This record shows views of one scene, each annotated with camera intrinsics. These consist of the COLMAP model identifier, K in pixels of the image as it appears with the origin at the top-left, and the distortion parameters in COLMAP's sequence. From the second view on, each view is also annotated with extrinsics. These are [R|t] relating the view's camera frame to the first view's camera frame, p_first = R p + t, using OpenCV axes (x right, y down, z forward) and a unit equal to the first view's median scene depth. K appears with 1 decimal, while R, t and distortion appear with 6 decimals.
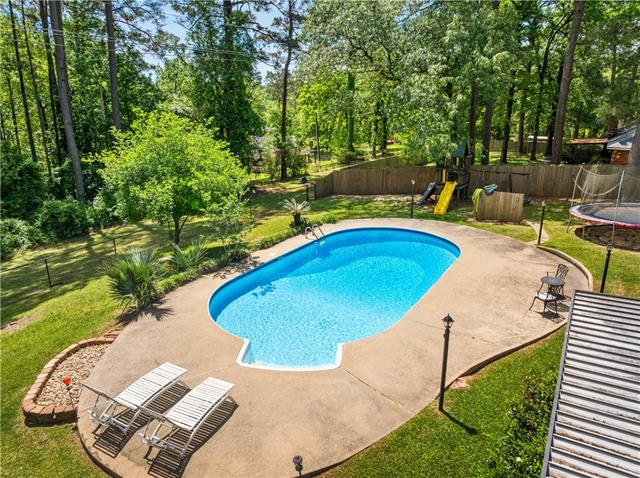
lens RADIAL K [[452.4, 0, 322.2], [0, 452.4, 239.0], [0, 0, 1]] dist [-0.046547, -0.001341]
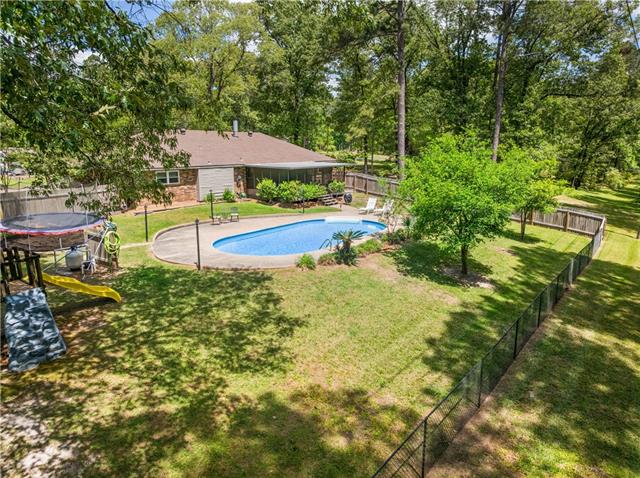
lens RADIAL K [[452.4, 0, 322.2], [0, 452.4, 239.0], [0, 0, 1]] dist [-0.046547, -0.001341]
pose [[-0.996895, -0.014453, 0.077409, -0.100833], [0.023483, 0.883720, 0.467427, -0.652602], [-0.075164, 0.467794, -0.880636, 2.399286]]
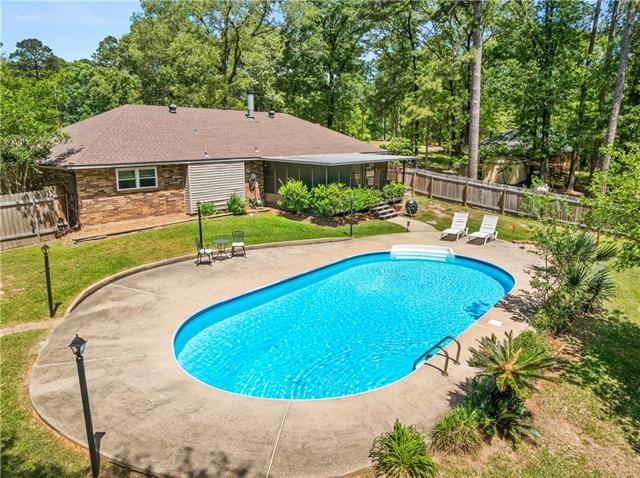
lens RADIAL K [[452.4, 0, 322.2], [0, 452.4, 239.0], [0, 0, 1]] dist [-0.046547, -0.001341]
pose [[-0.990570, -0.029713, 0.133750, 0.053773], [0.039136, 0.874165, 0.484049, -0.418437], [-0.131302, 0.484718, -0.864759, 1.671238]]
